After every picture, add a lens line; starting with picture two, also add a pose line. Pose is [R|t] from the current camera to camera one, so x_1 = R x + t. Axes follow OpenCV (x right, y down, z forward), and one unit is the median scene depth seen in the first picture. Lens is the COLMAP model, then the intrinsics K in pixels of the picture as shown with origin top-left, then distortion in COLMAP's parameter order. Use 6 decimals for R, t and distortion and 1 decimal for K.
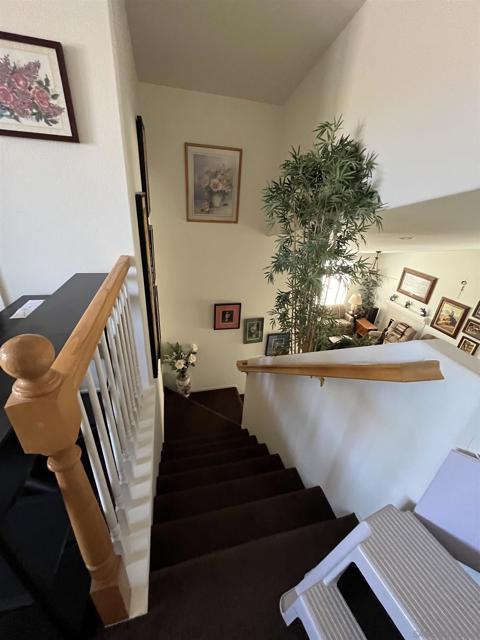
lens RADIAL K [[259.1, 0, 238.7], [0, 259.1, 318.9], [0, 0, 1]] dist [-0.004466, 0.000059]
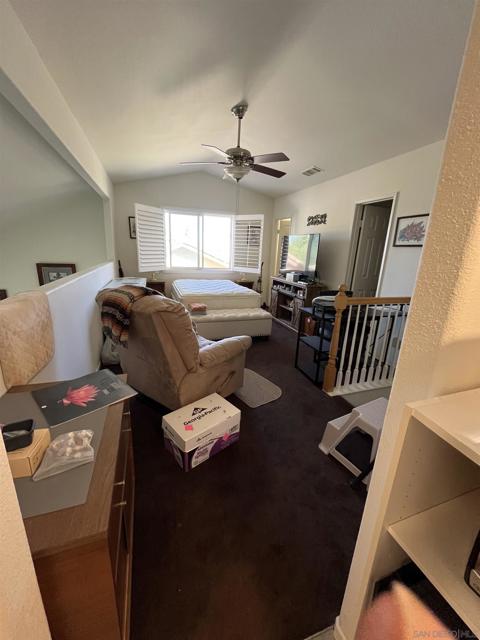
lens RADIAL K [[259.1, 0, 240.9], [0, 259.1, 317.1], [0, 0, 1]] dist [-0.004466, 0.000059]
pose [[0.081900, 0.194157, -0.977546, 0.698632], [-0.482464, 0.865977, 0.131576, 0.156105], [0.872078, 0.460855, 0.164597, -0.234181]]
